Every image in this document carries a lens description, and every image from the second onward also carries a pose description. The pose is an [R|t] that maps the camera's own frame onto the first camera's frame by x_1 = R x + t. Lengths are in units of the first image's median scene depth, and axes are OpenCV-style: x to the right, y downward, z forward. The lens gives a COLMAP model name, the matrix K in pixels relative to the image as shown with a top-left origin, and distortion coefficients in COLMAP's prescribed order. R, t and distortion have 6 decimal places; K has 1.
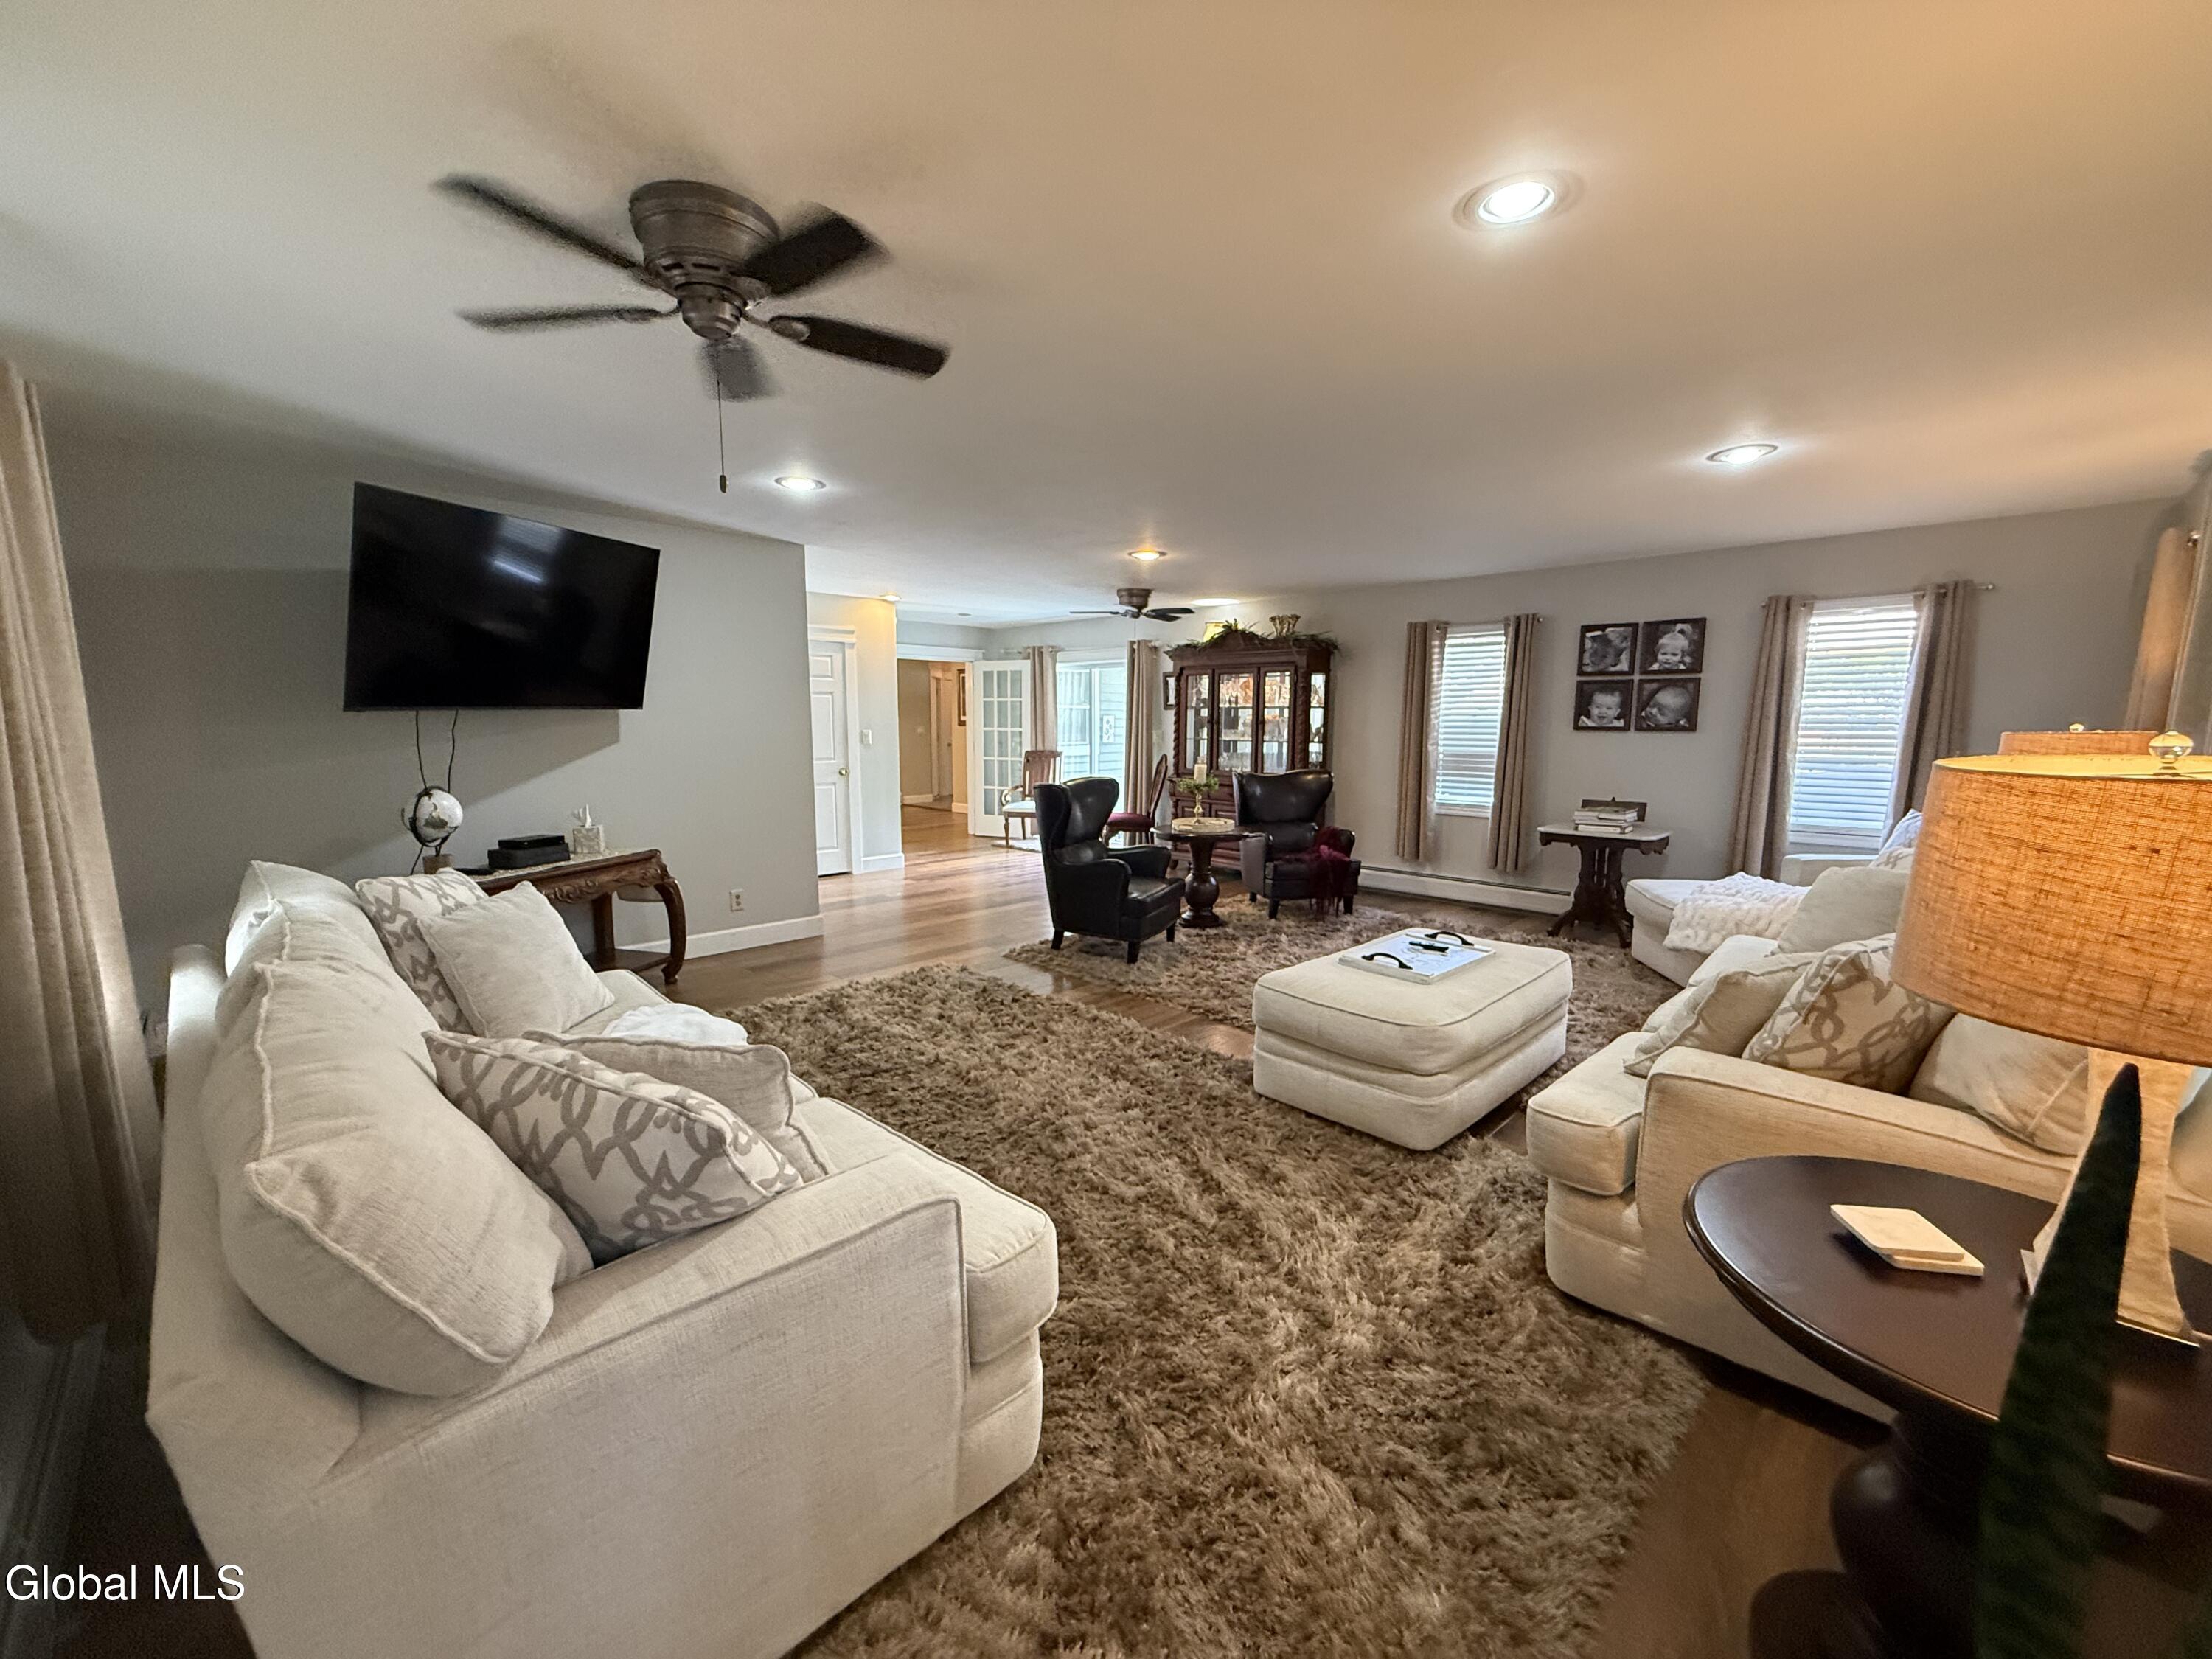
lens RADIAL K [[893.6, 0, 1112.1], [0, 893.6, 826.9], [0, 0, 1]] dist [-0.000314, -0.000150]
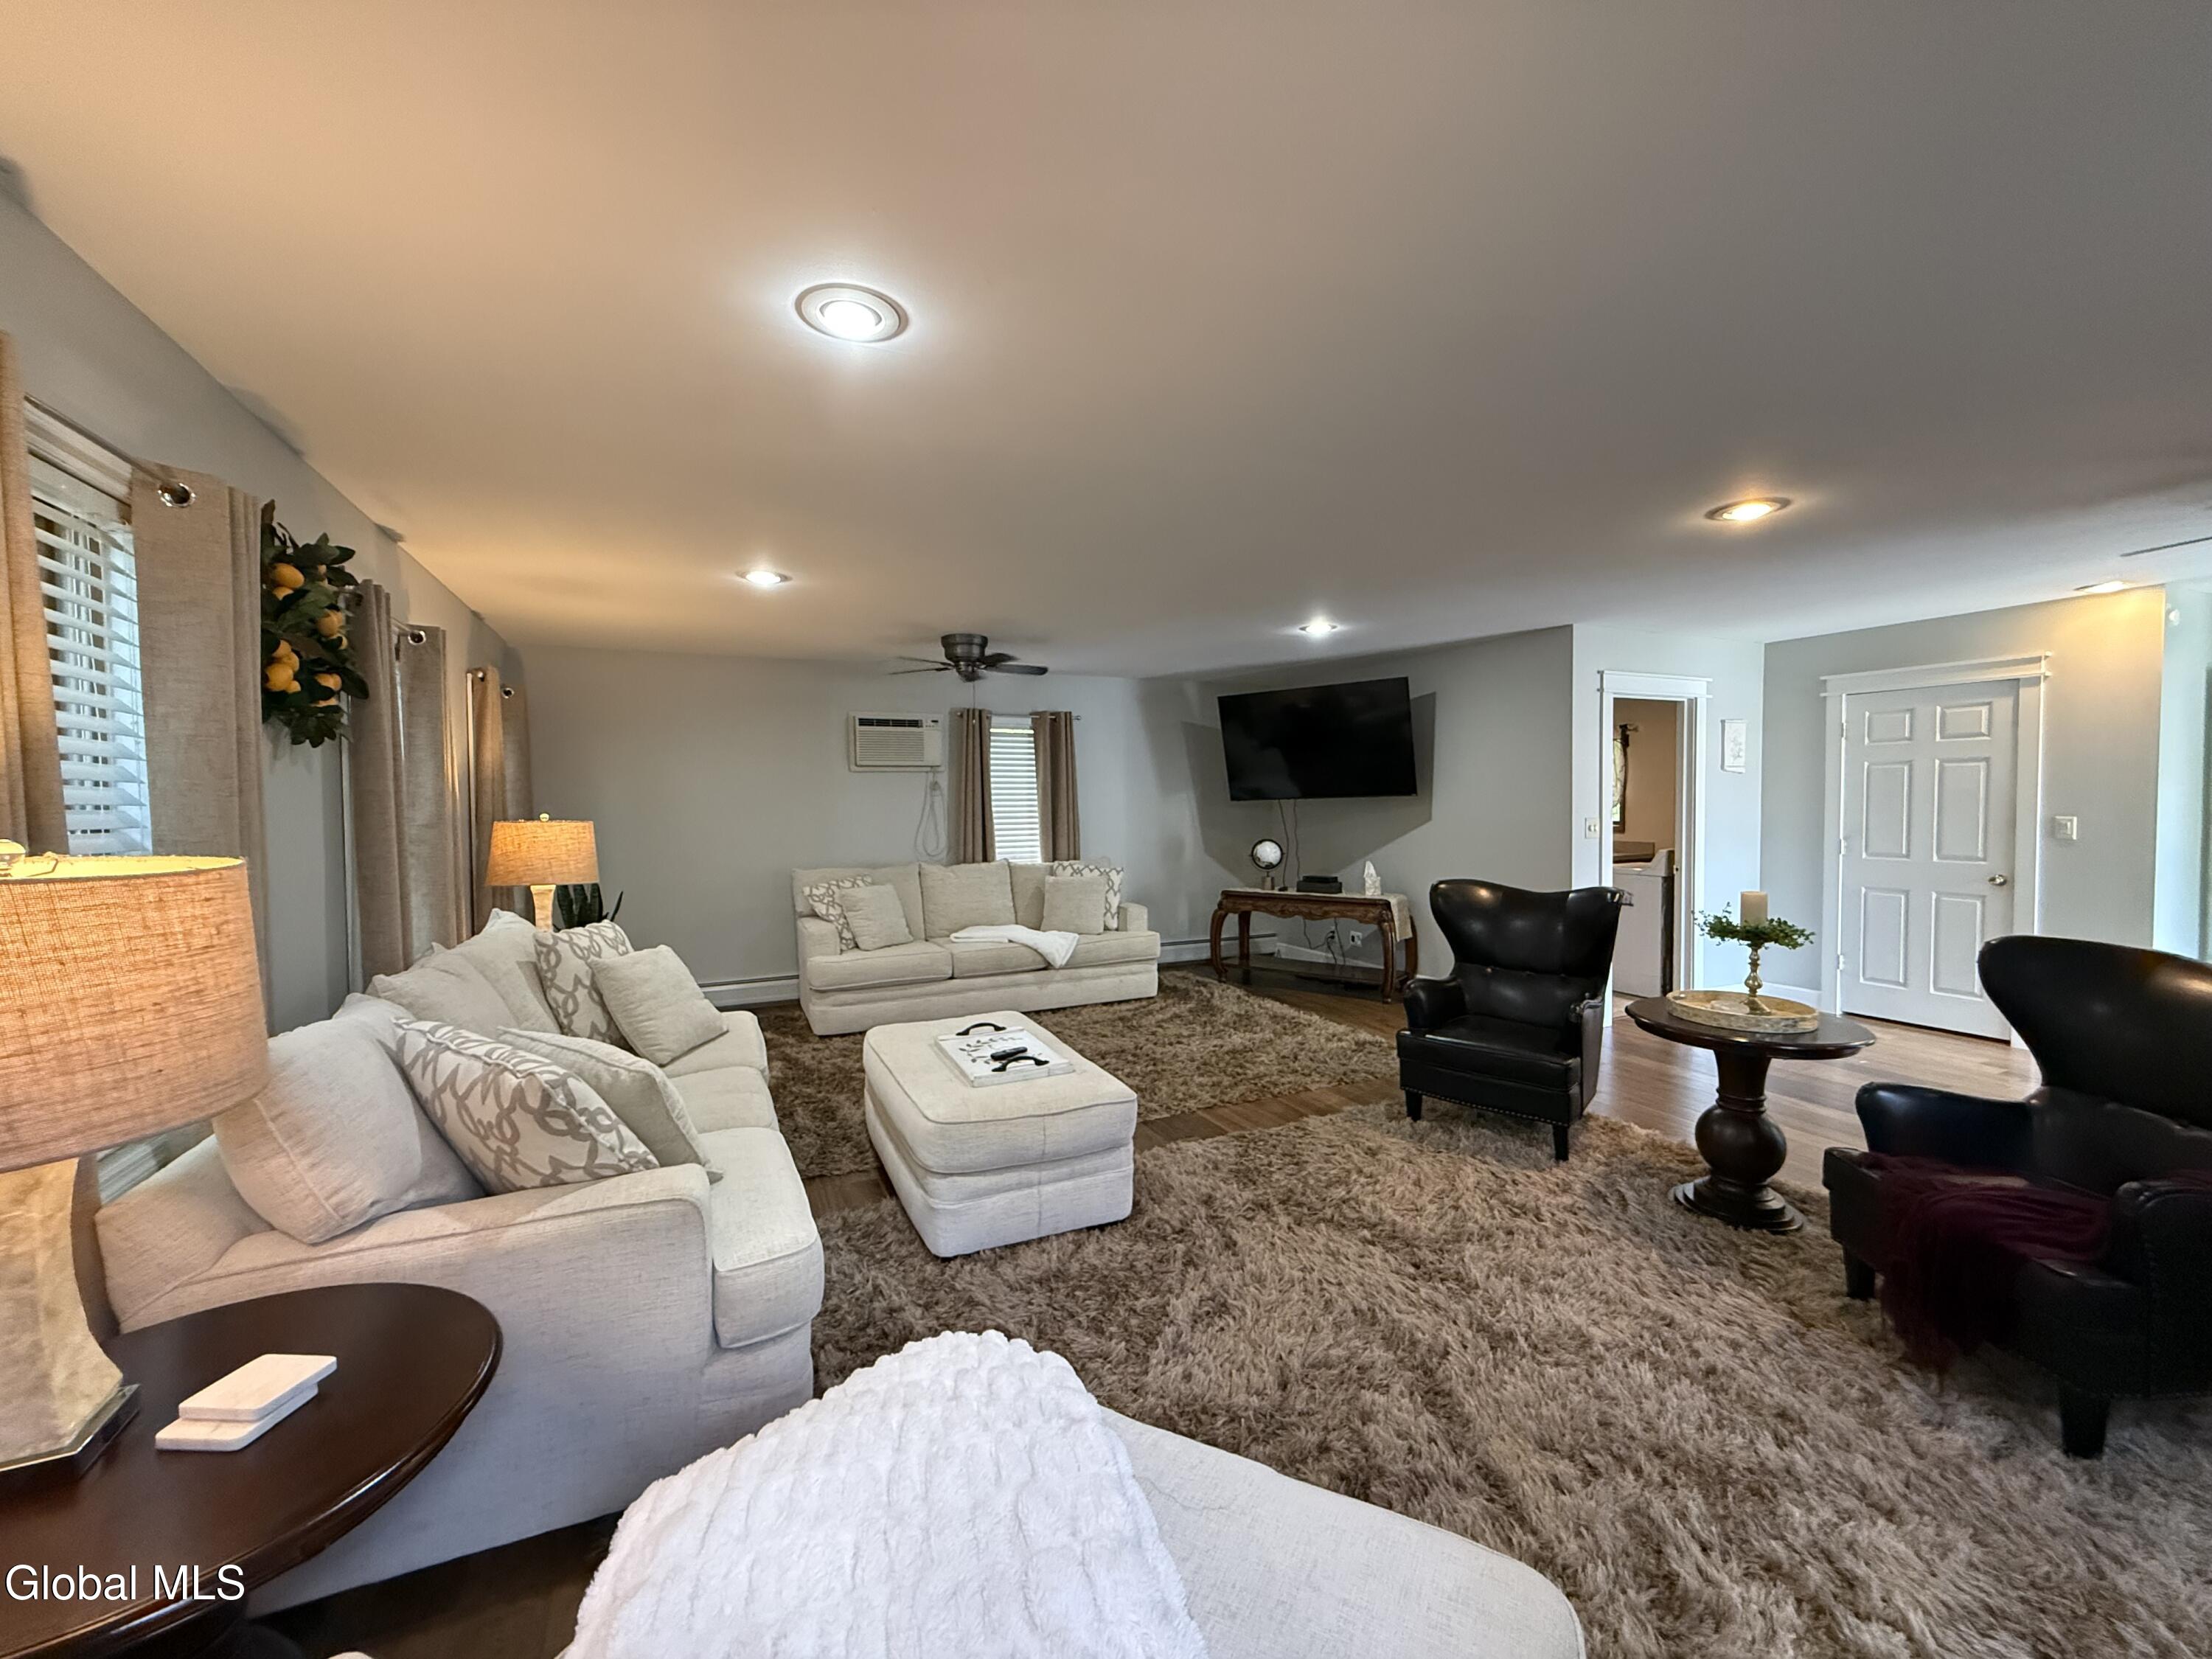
lens RADIAL K [[882.1, 0, 1100.8], [0, 882.1, 832.0], [0, 0, 1]] dist [-0.000125, -0.000307]
pose [[-0.368511, 0.036229, -0.928917, 0.664720], [-0.102055, 0.991624, 0.079161, -0.102084], [0.924004, 0.123973, -0.361727, 0.800812]]
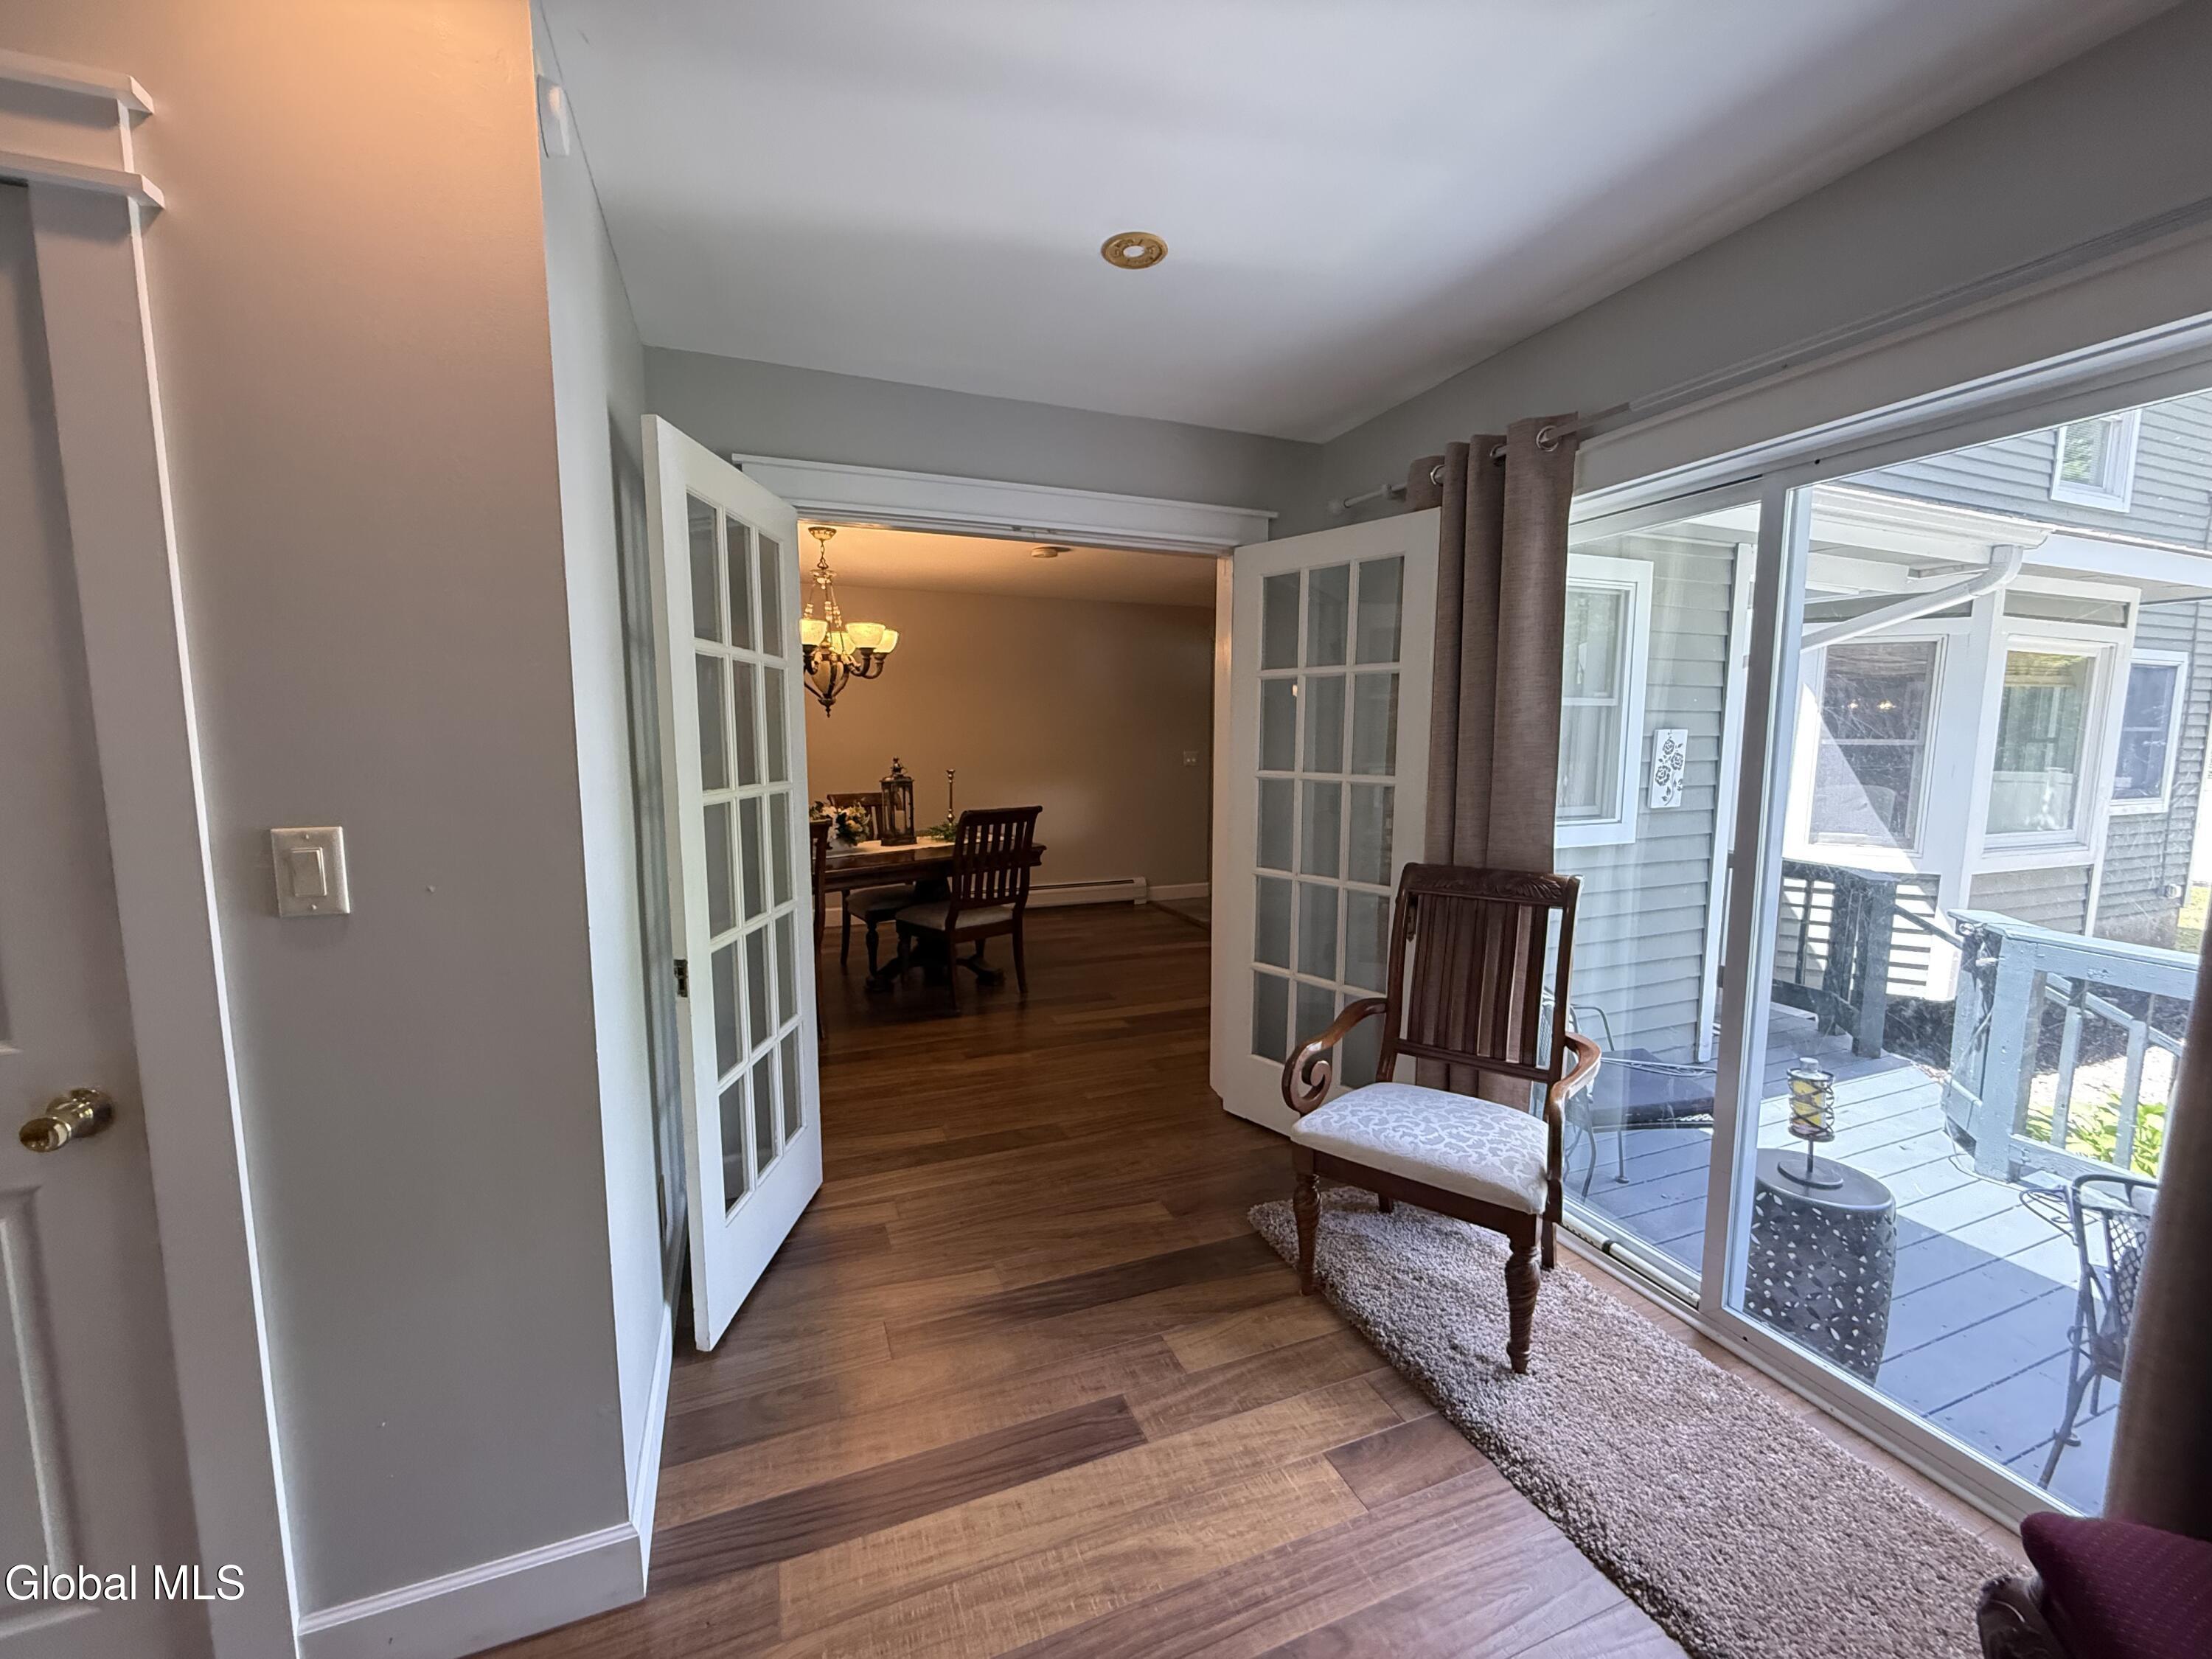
lens RADIAL K [[882.1, 0, 1100.8], [0, 882.1, 832.0], [0, 0, 1]] dist [-0.000125, -0.000307]
pose [[0.910195, 0.040309, -0.412213, -0.118586], [-0.046021, 0.998933, -0.003935, -0.146098], [0.411614, 0.022552, 0.911079, 1.192899]]
